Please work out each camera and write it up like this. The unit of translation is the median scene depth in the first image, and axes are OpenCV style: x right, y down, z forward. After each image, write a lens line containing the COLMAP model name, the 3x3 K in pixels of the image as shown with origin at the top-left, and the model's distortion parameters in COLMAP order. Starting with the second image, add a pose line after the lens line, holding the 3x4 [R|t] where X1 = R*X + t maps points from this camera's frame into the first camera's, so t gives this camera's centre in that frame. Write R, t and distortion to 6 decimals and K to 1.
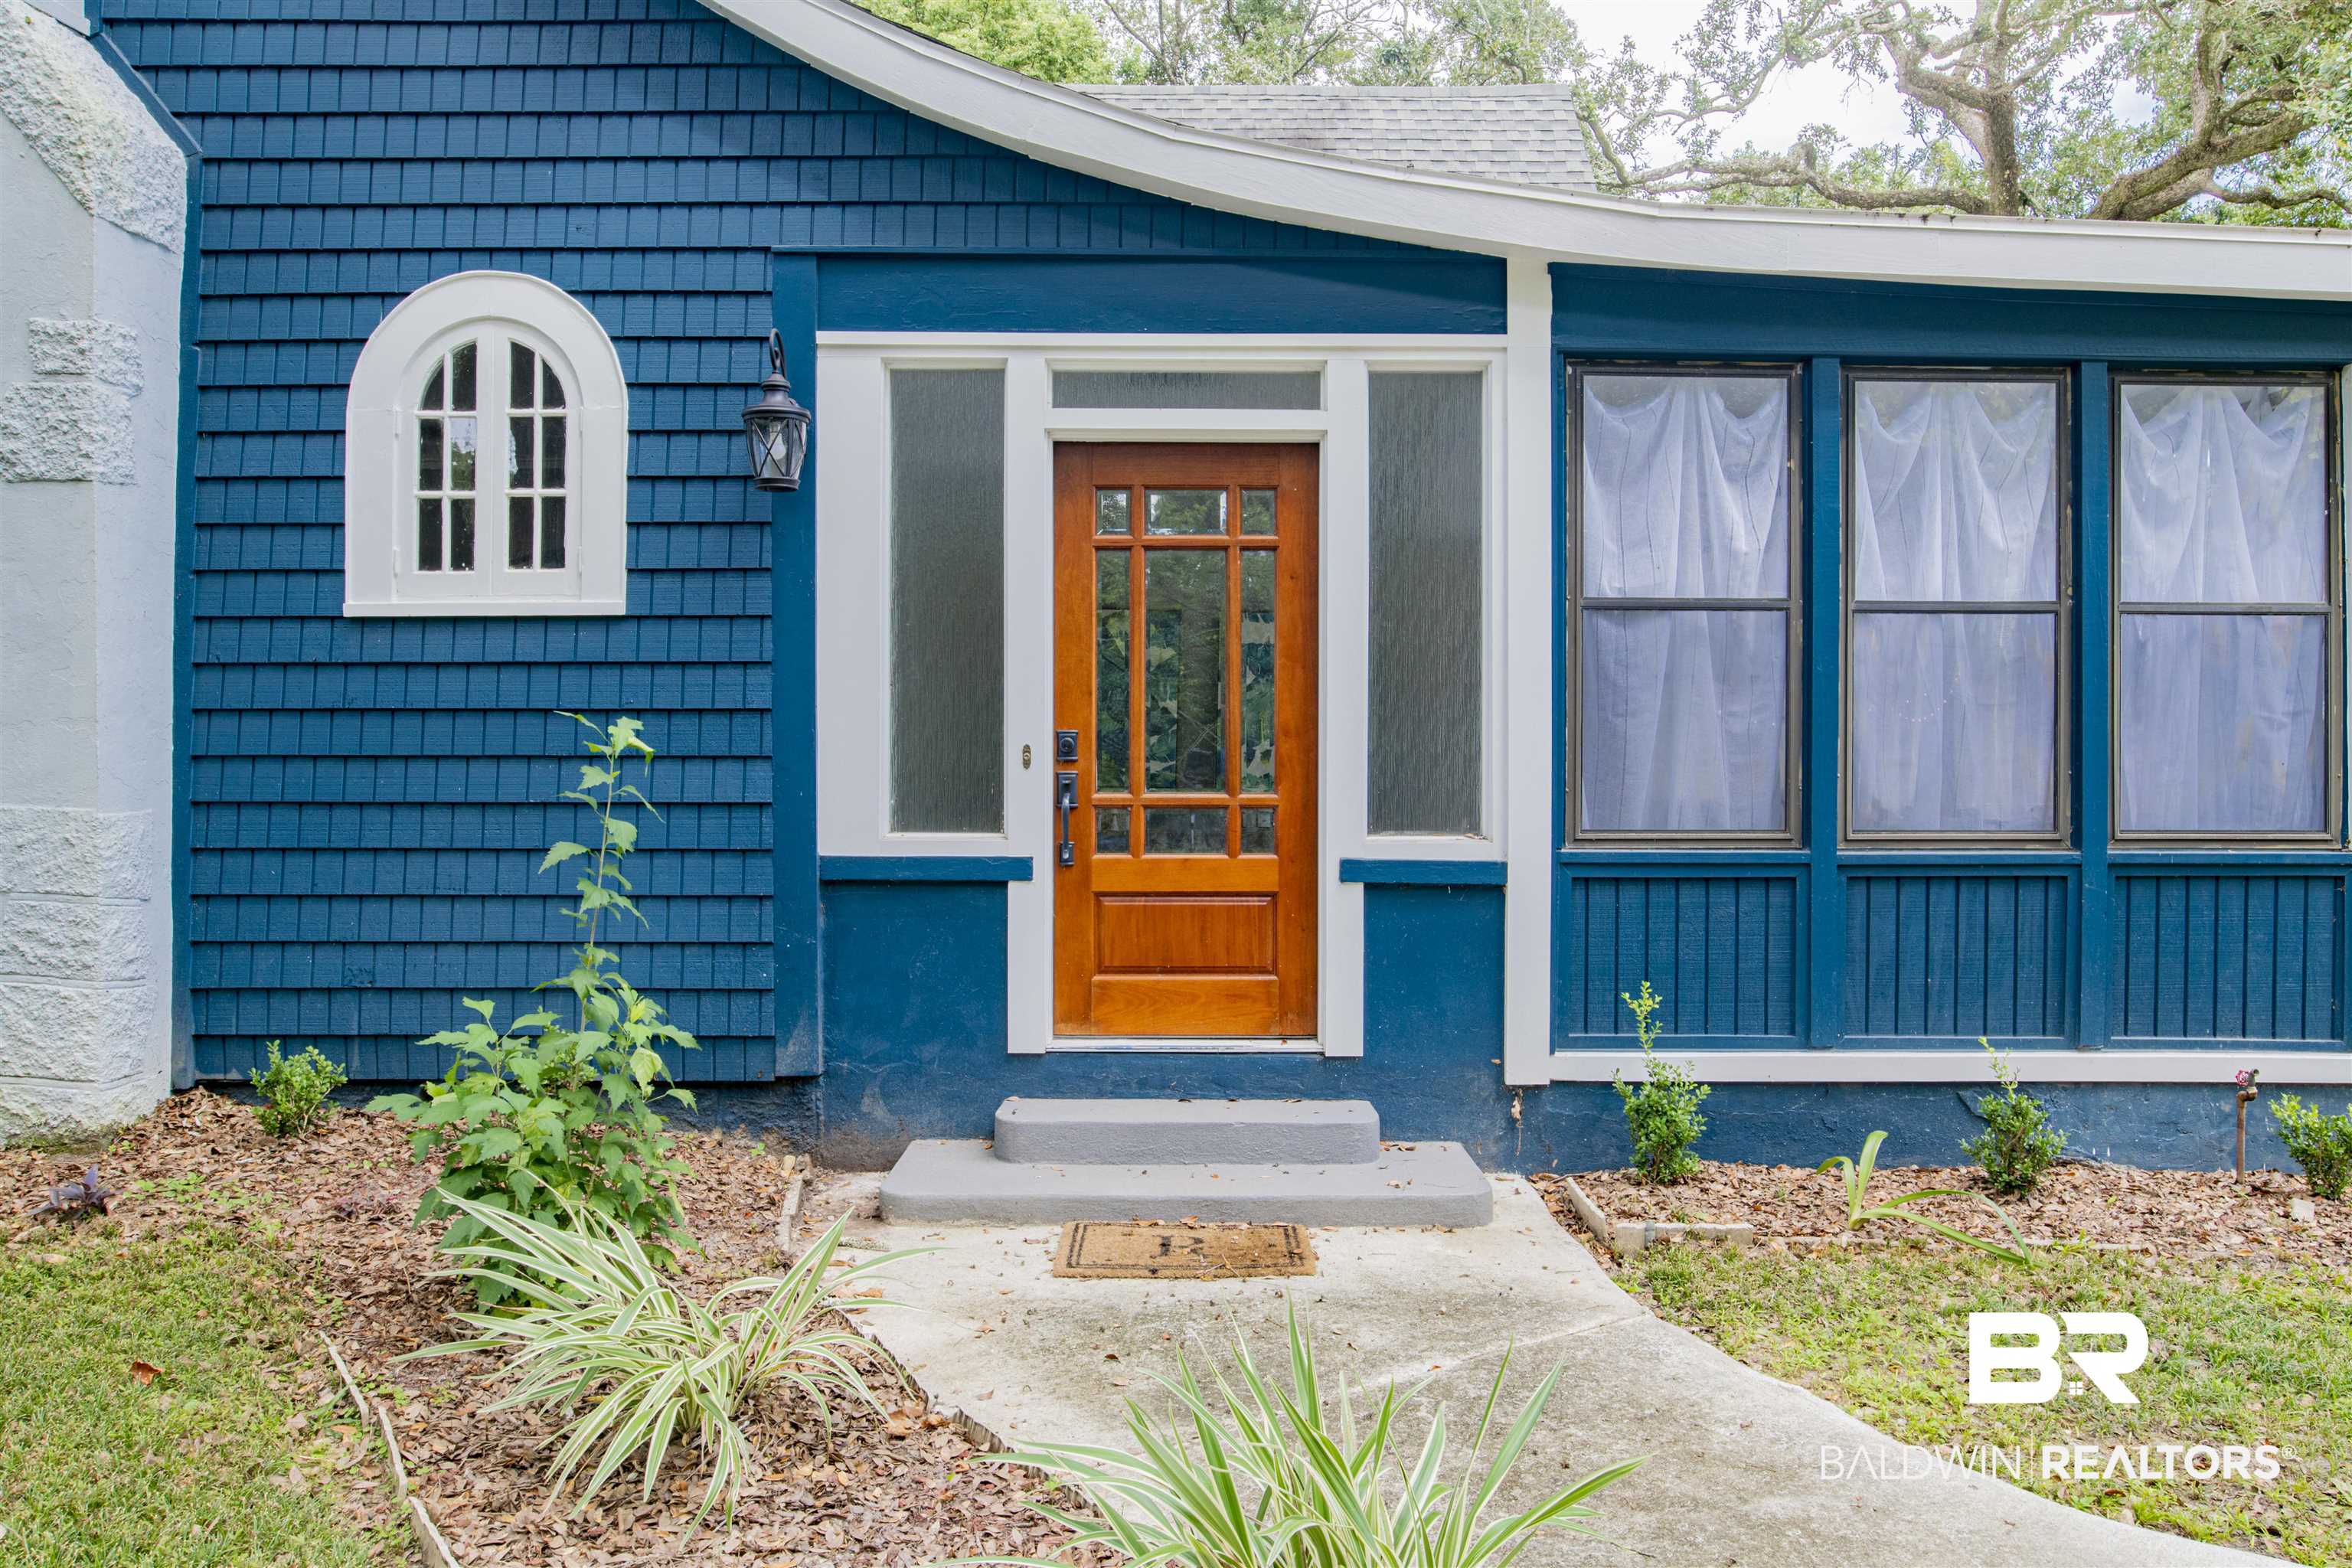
lens RADIAL K [[1716.8, 0, 1172.9], [0, 1716.8, 805.3], [0, 0, 1]] dist [-0.031689, 0.012482]
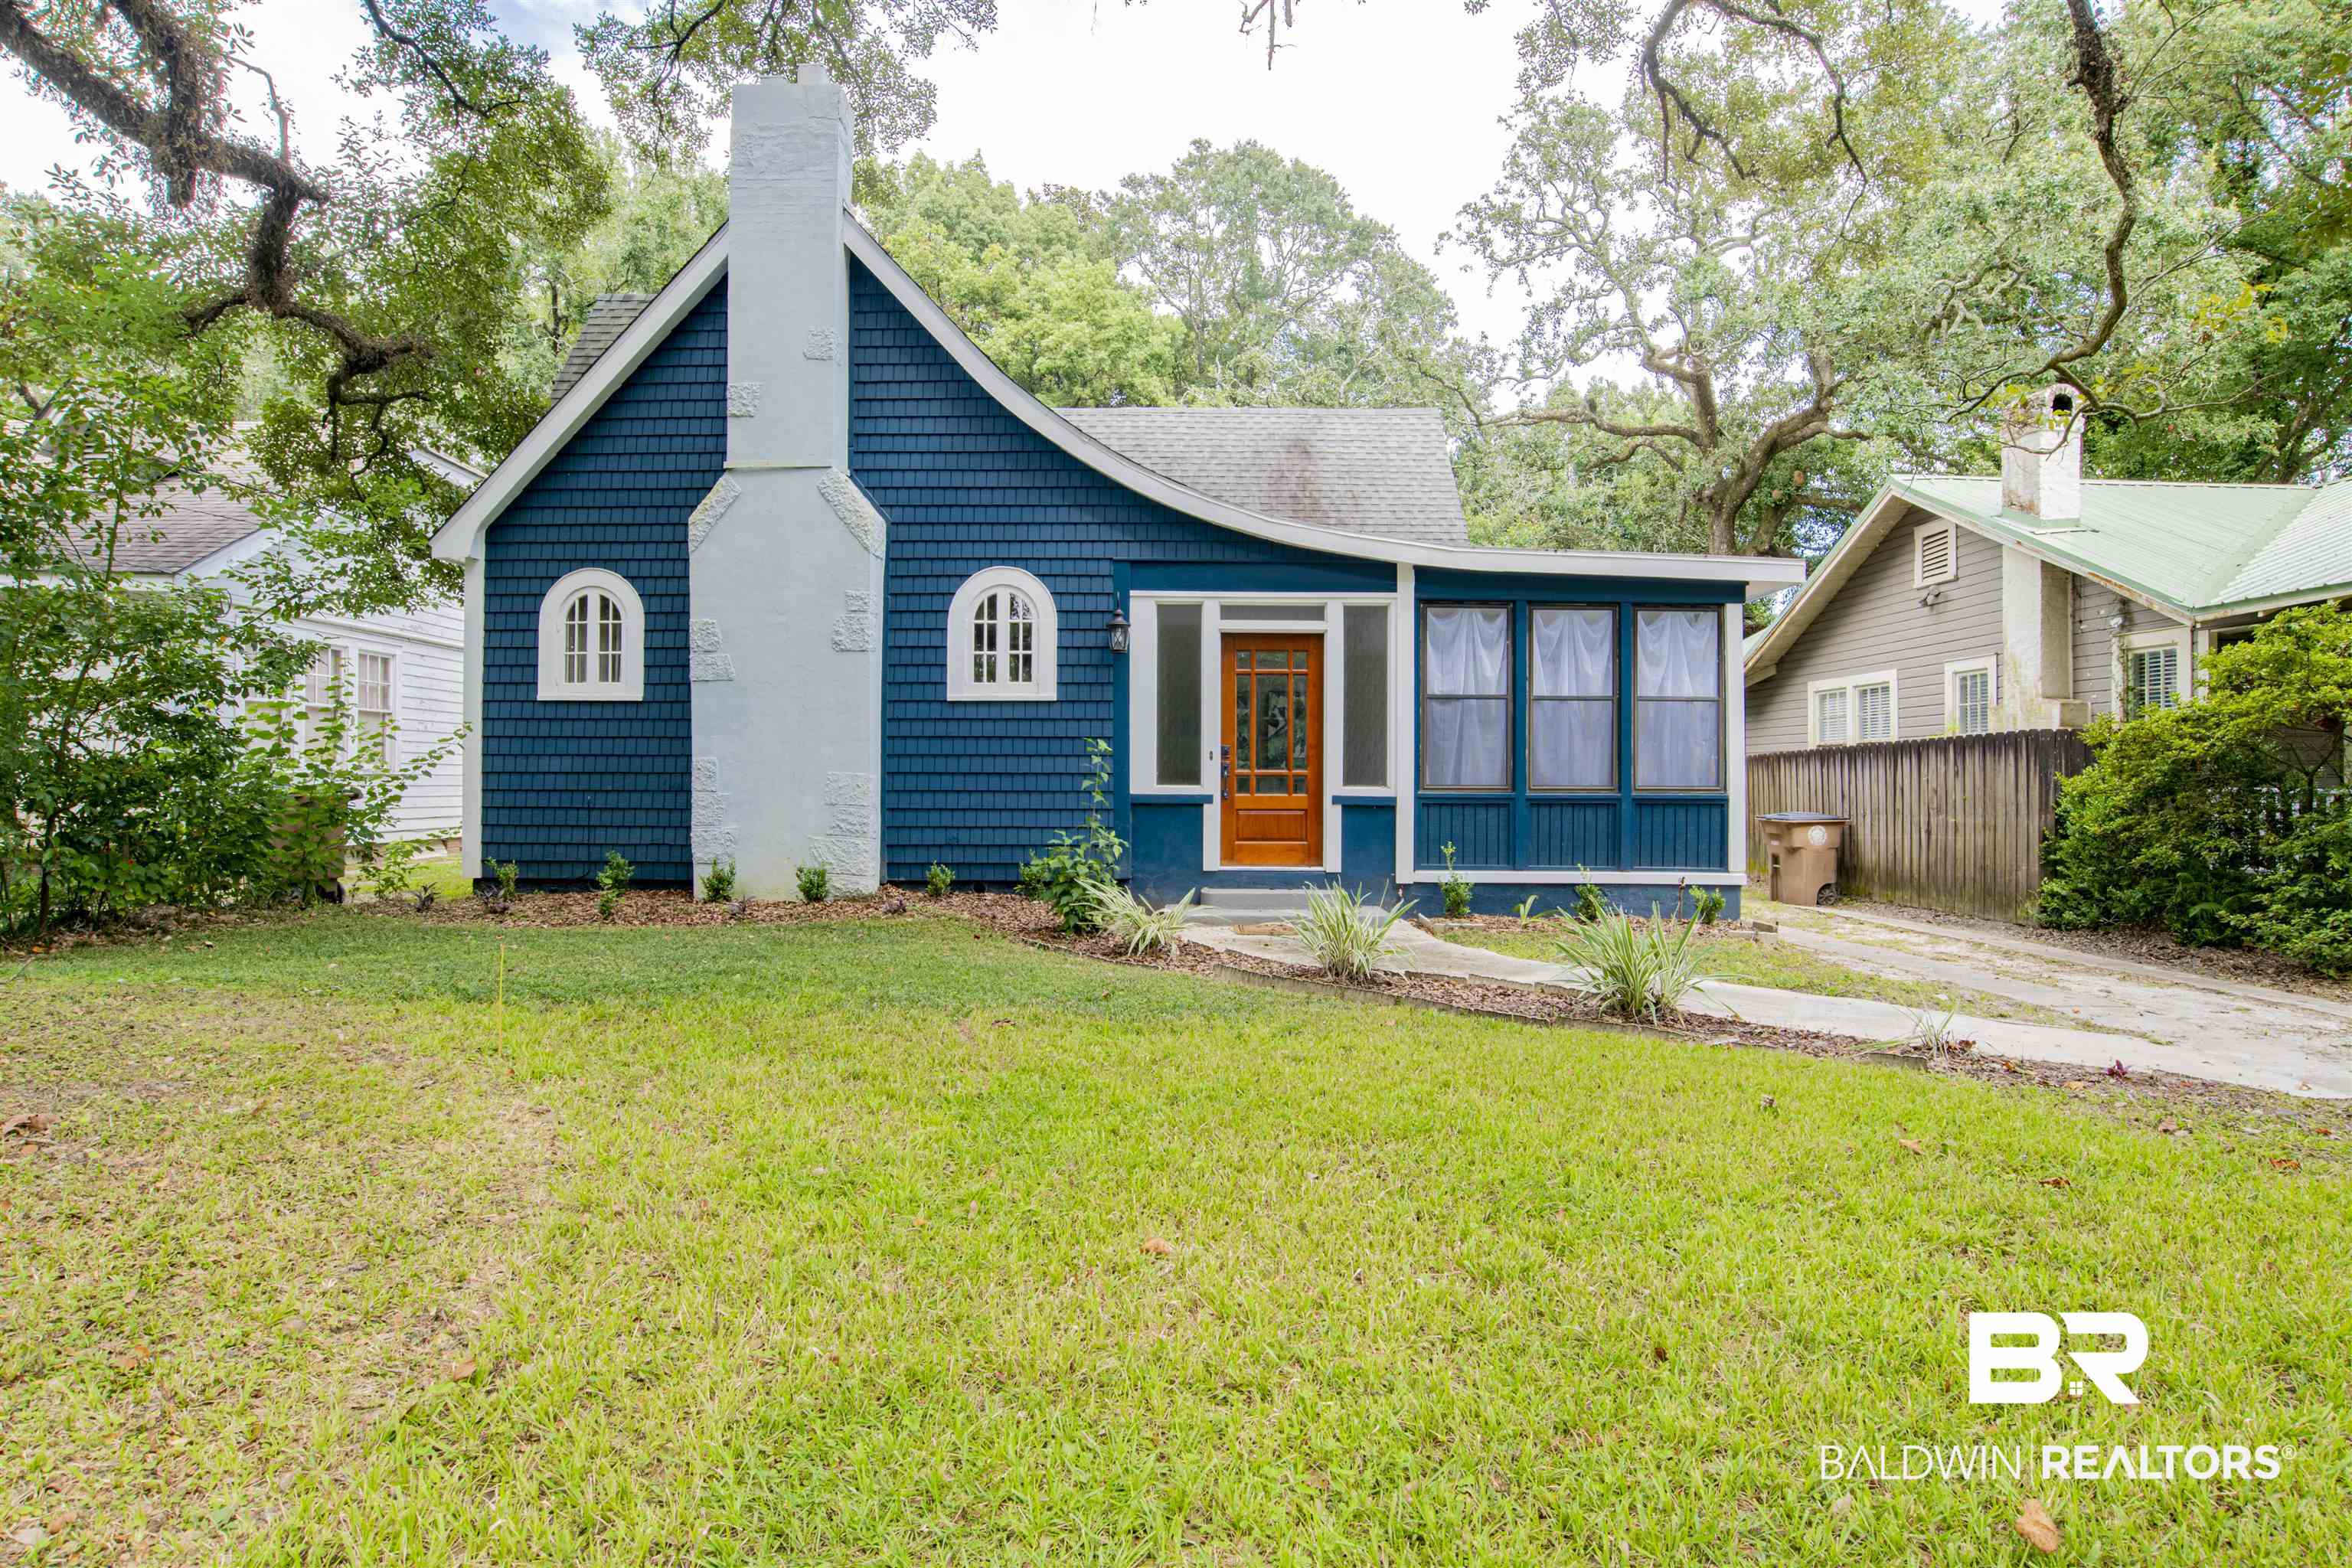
lens RADIAL K [[1199.6, 0, 1181.4], [0, 1199.6, 790.4], [0, 0, 1]] dist [-0.052986, 0.005255]
pose [[0.999994, 0.002419, -0.002389, -0.124799], [-0.002443, 0.999948, -0.009922, 0.041832], [0.002365, 0.009927, 0.999948, -0.799454]]
